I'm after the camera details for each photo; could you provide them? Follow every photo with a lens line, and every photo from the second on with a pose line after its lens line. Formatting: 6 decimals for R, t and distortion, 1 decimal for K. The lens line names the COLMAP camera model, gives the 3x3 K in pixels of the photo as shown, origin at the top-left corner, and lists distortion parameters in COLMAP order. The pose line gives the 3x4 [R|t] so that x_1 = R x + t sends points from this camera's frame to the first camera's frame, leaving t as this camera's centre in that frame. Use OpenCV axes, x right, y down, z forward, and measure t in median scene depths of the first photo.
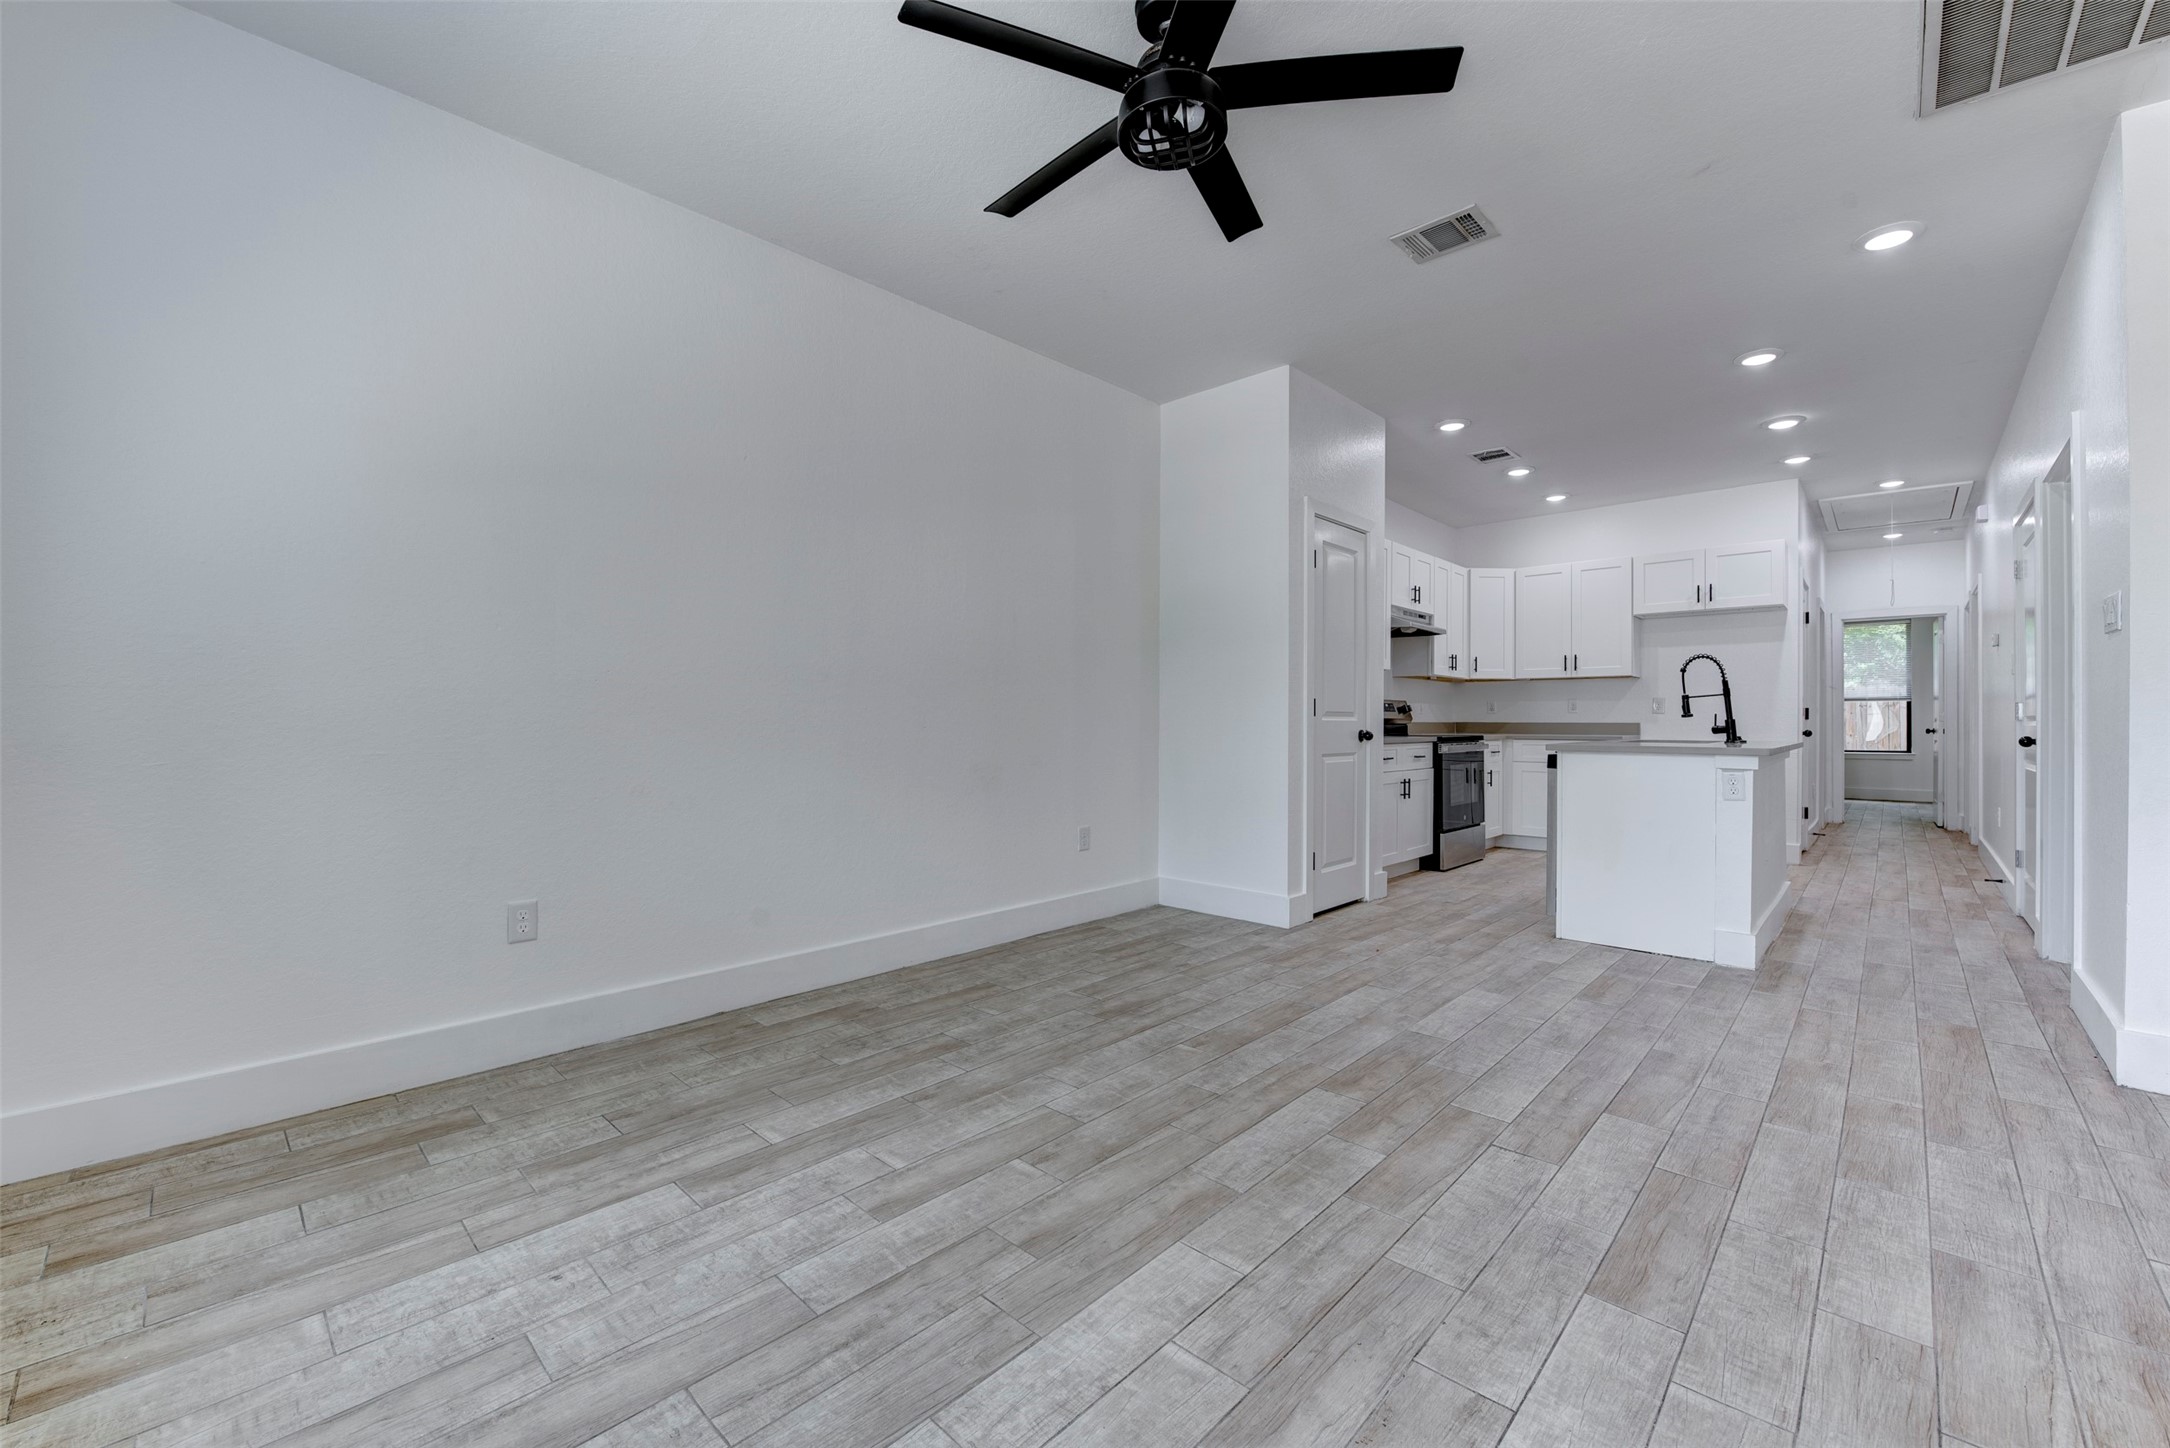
lens RADIAL K [[865.7, 0, 1084.2], [0, 865.7, 722.8], [0, 0, 1]] dist [-0.015695, -0.001499]
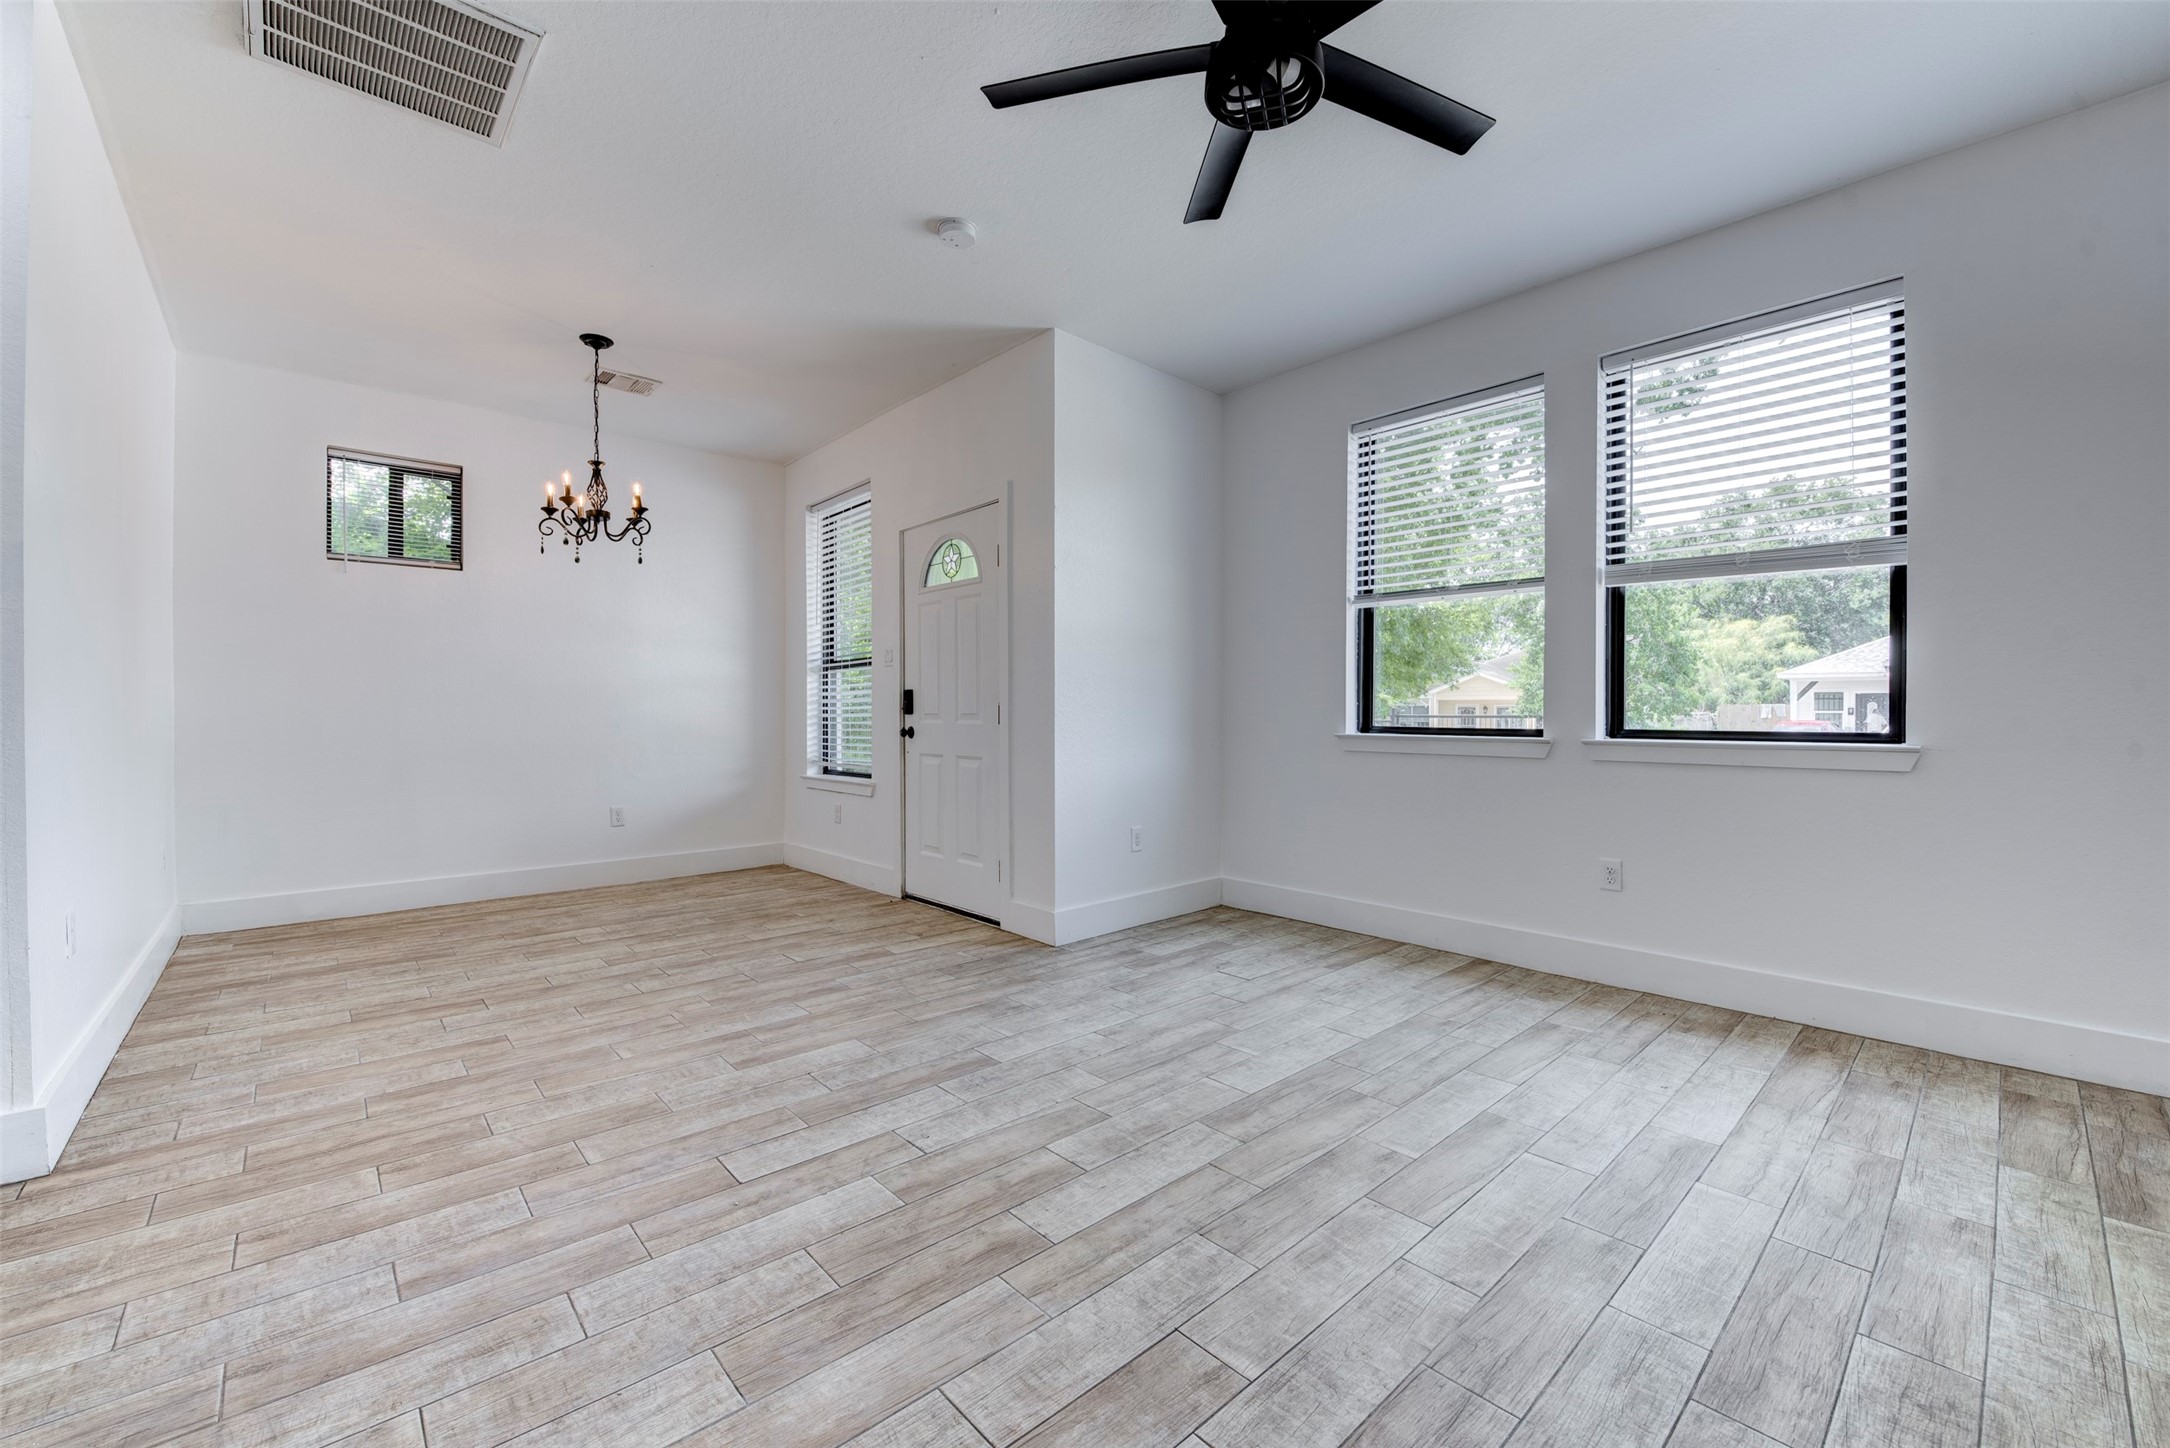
lens RADIAL K [[865.7, 0, 1085.0], [0, 865.7, 719.0], [0, 0, 1]] dist [-0.015695, -0.001499]
pose [[-0.997394, -0.004368, 0.072009, 0.130309], [-0.003599, 0.999935, 0.010796, -0.007126], [-0.072051, 0.010509, -0.997346, 1.122305]]
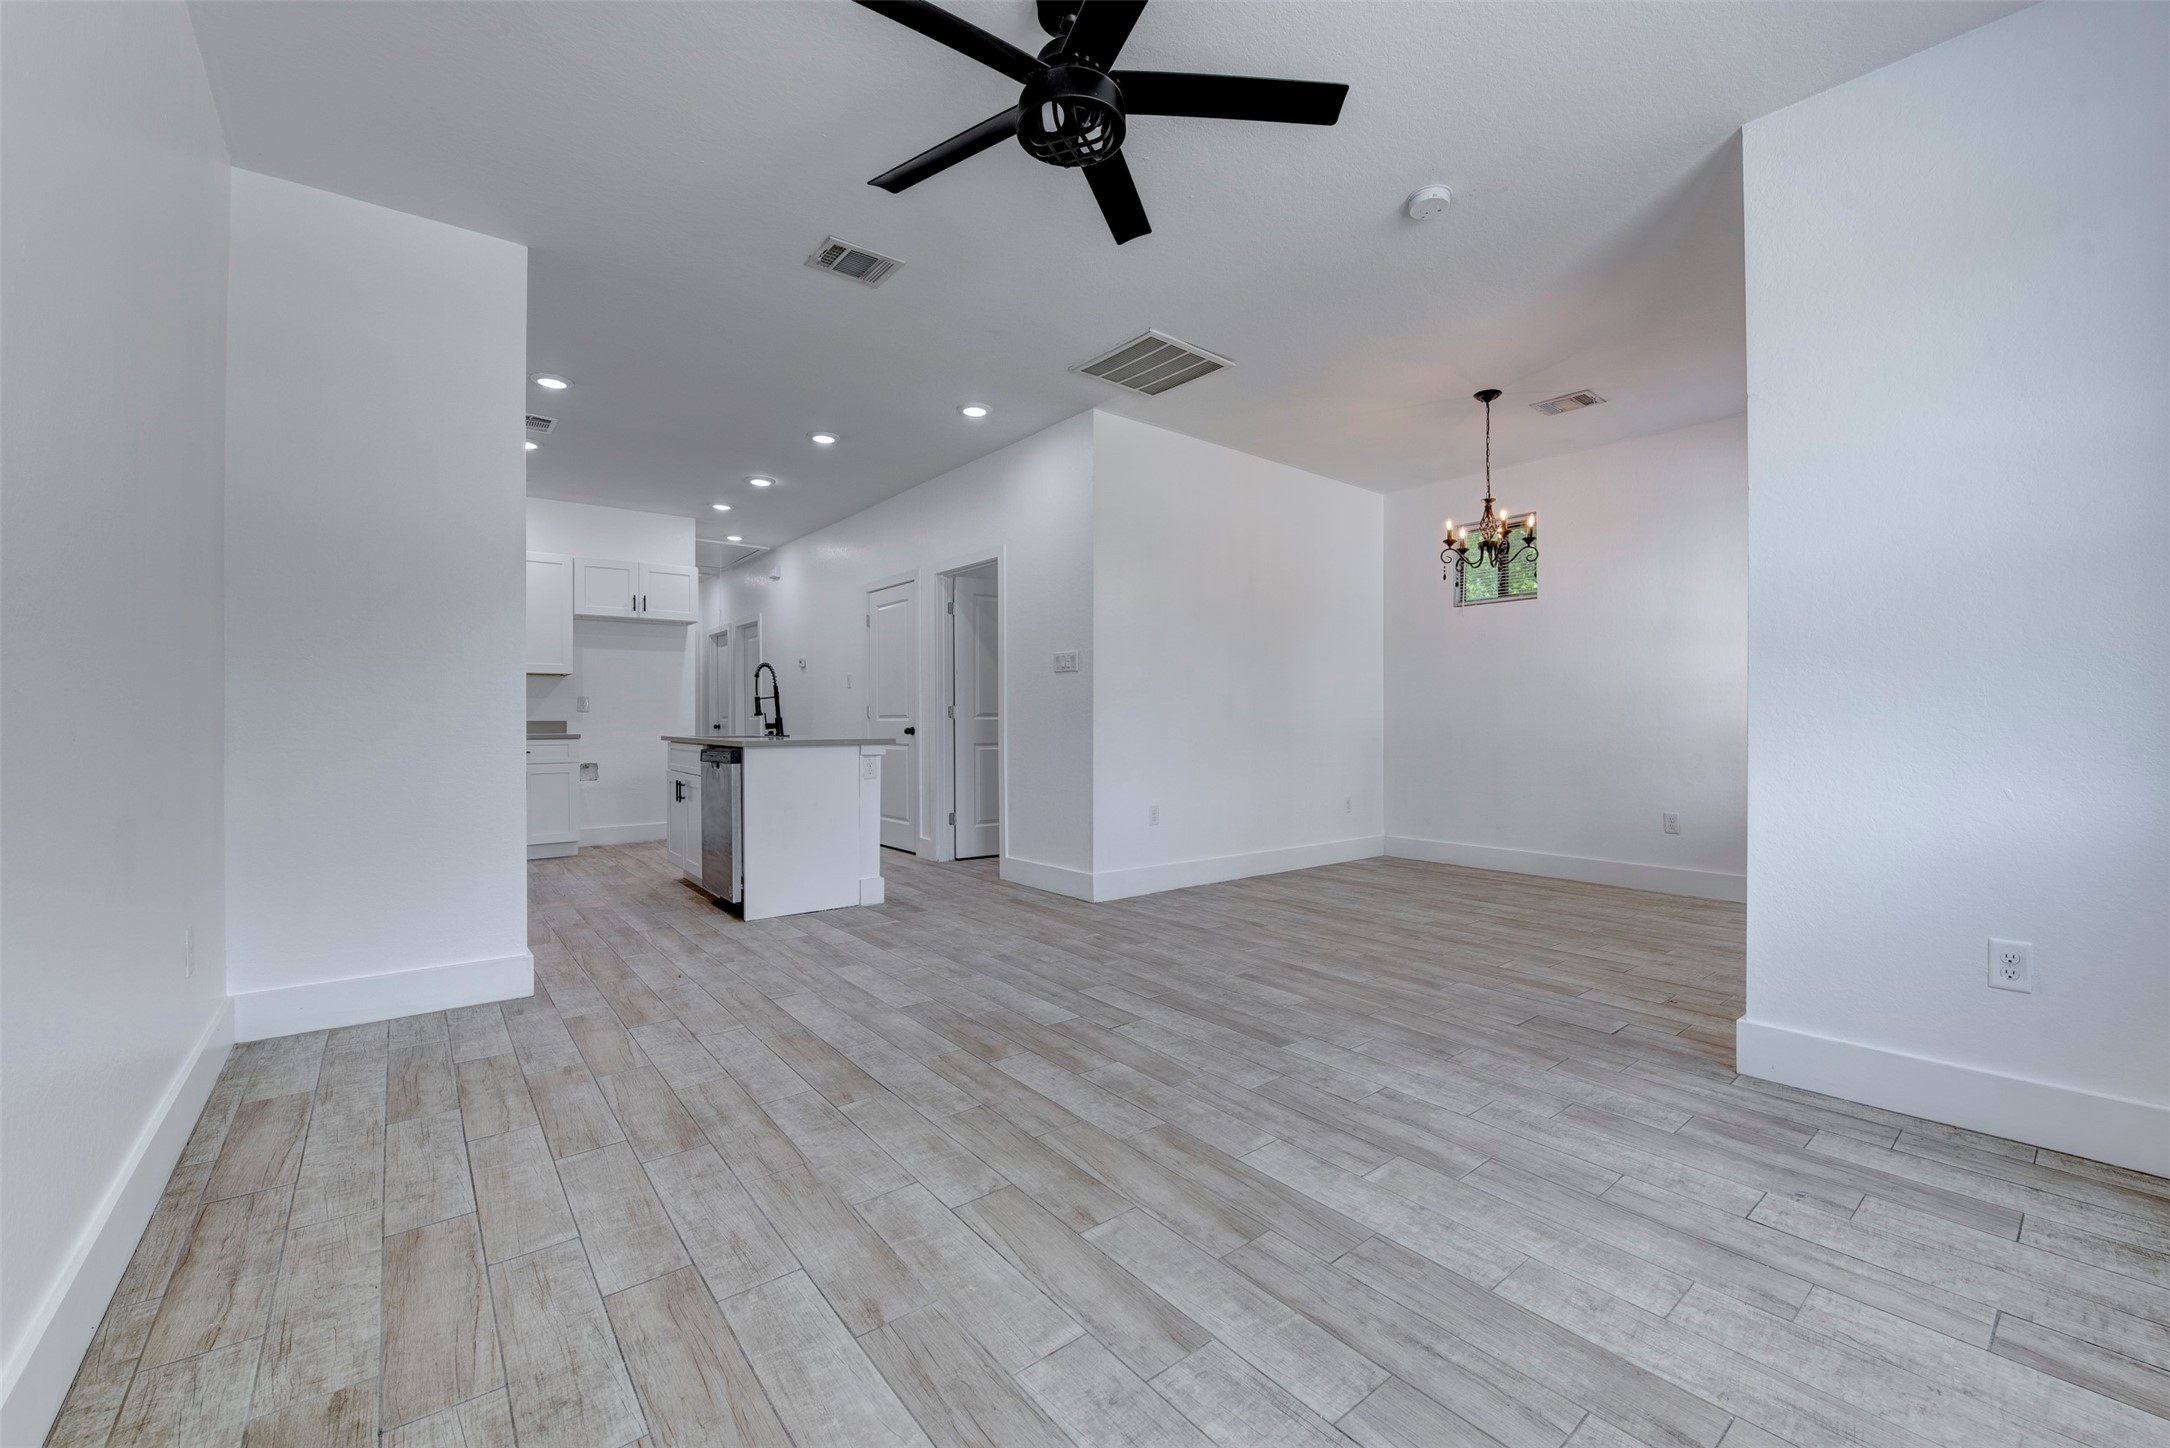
lens RADIAL K [[865.7, 0, 1081.7], [0, 865.7, 720.7], [0, 0, 1]] dist [-0.015695, -0.001499]
pose [[0.137440, -0.004660, 0.990499, -0.510574], [0.004363, 0.999982, 0.004100, -0.002604], [-0.990500, 0.003758, 0.137458, 0.490056]]
